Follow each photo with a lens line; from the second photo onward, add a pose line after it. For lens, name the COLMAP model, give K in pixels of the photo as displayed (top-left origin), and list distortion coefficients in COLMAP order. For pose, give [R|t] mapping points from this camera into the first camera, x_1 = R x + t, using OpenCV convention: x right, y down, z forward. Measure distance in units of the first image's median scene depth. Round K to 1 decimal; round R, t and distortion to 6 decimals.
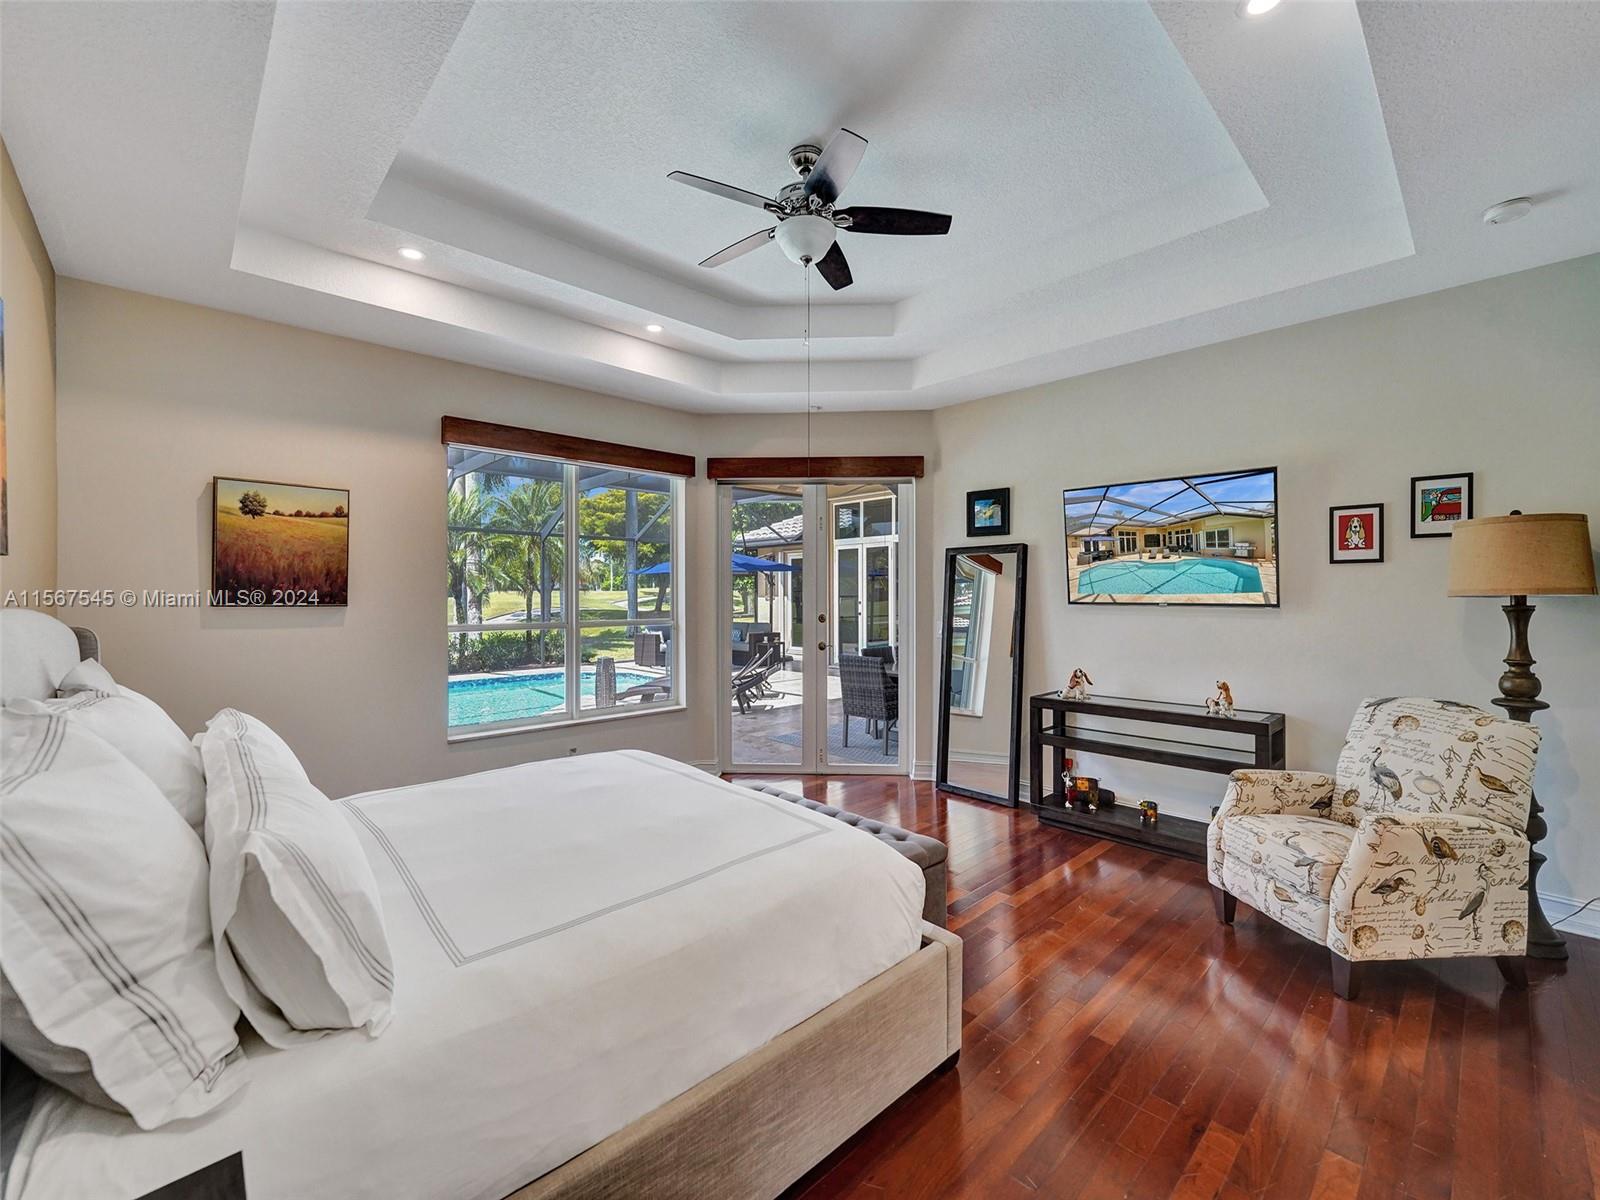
lens RADIAL K [[672.5, 0, 804.3], [0, 672.5, 595.0], [0, 0, 1]] dist [-0.009343, 0.001716]
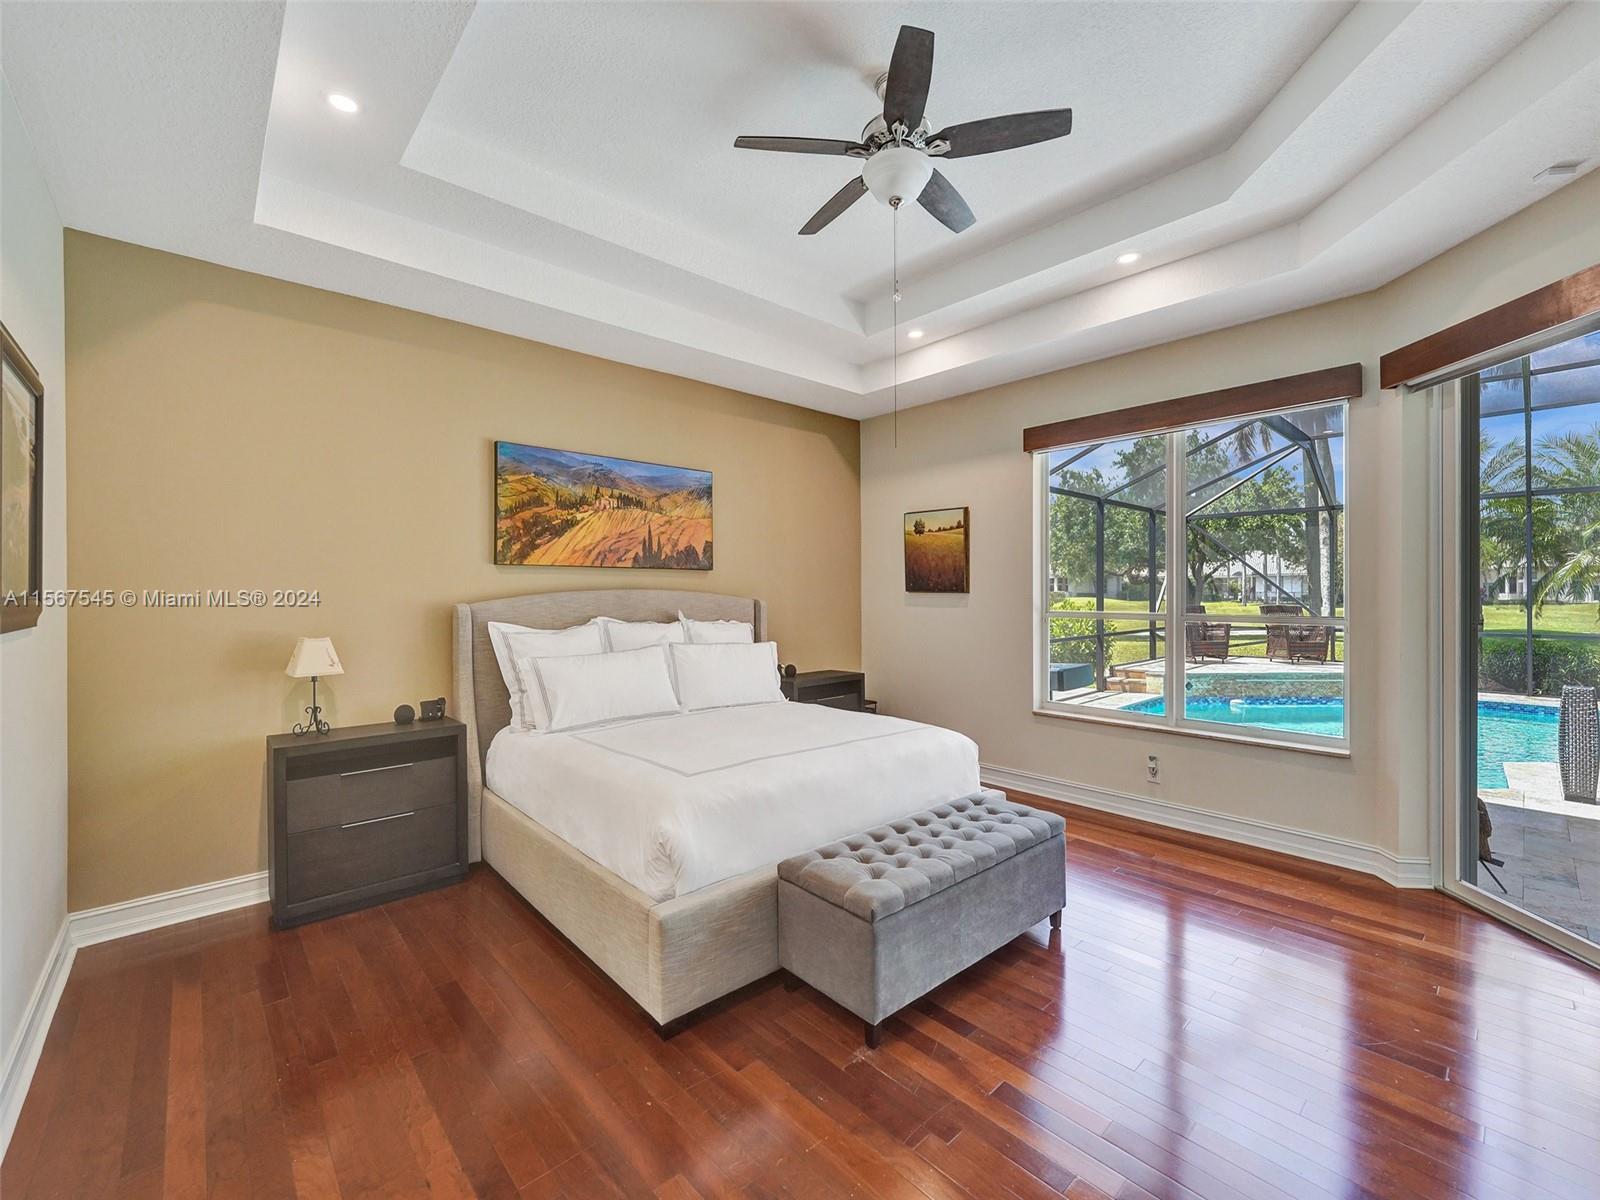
lens RADIAL K [[672.5, 0, 804.6], [0, 672.5, 594.1], [0, 0, 1]] dist [-0.009343, 0.001716]
pose [[-0.019457, 0.001972, -0.999809, 0.707960], [0.000794, 0.999998, 0.001956, 0.016729], [0.999810, -0.000756, -0.019458, 0.717366]]
